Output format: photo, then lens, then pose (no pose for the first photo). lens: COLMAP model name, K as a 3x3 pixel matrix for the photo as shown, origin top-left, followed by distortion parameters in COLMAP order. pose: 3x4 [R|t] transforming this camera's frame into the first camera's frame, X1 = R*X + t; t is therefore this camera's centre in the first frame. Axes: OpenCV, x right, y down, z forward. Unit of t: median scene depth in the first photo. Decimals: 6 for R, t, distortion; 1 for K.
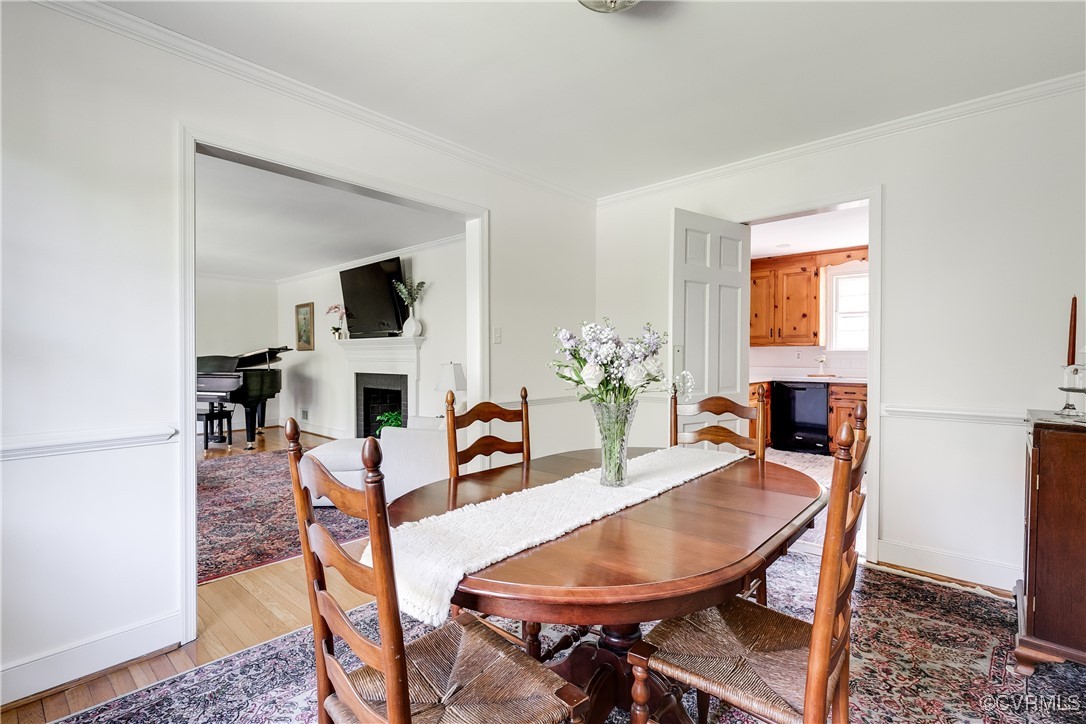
lens RADIAL K [[500.4, 0, 543.6], [0, 500.4, 358.9], [0, 0, 1]] dist [-0.001013, 0.000144]
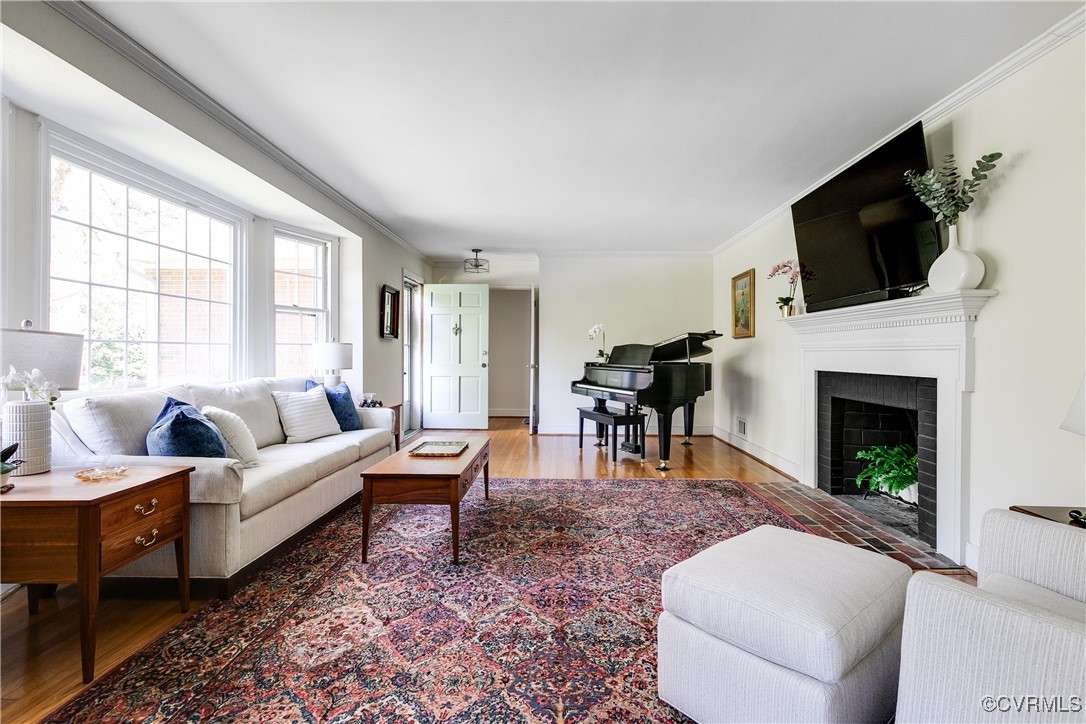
lens RADIAL K [[492.7, 0, 545.9], [0, 492.7, 358.9], [0, 0, 1]] dist [0.000263, -0.000428]
pose [[0.647240, 0.011791, -0.762195, -0.143051], [-0.008058, 0.999930, 0.008626, 0.011383], [0.762243, 0.000559, 0.647290, 0.388508]]
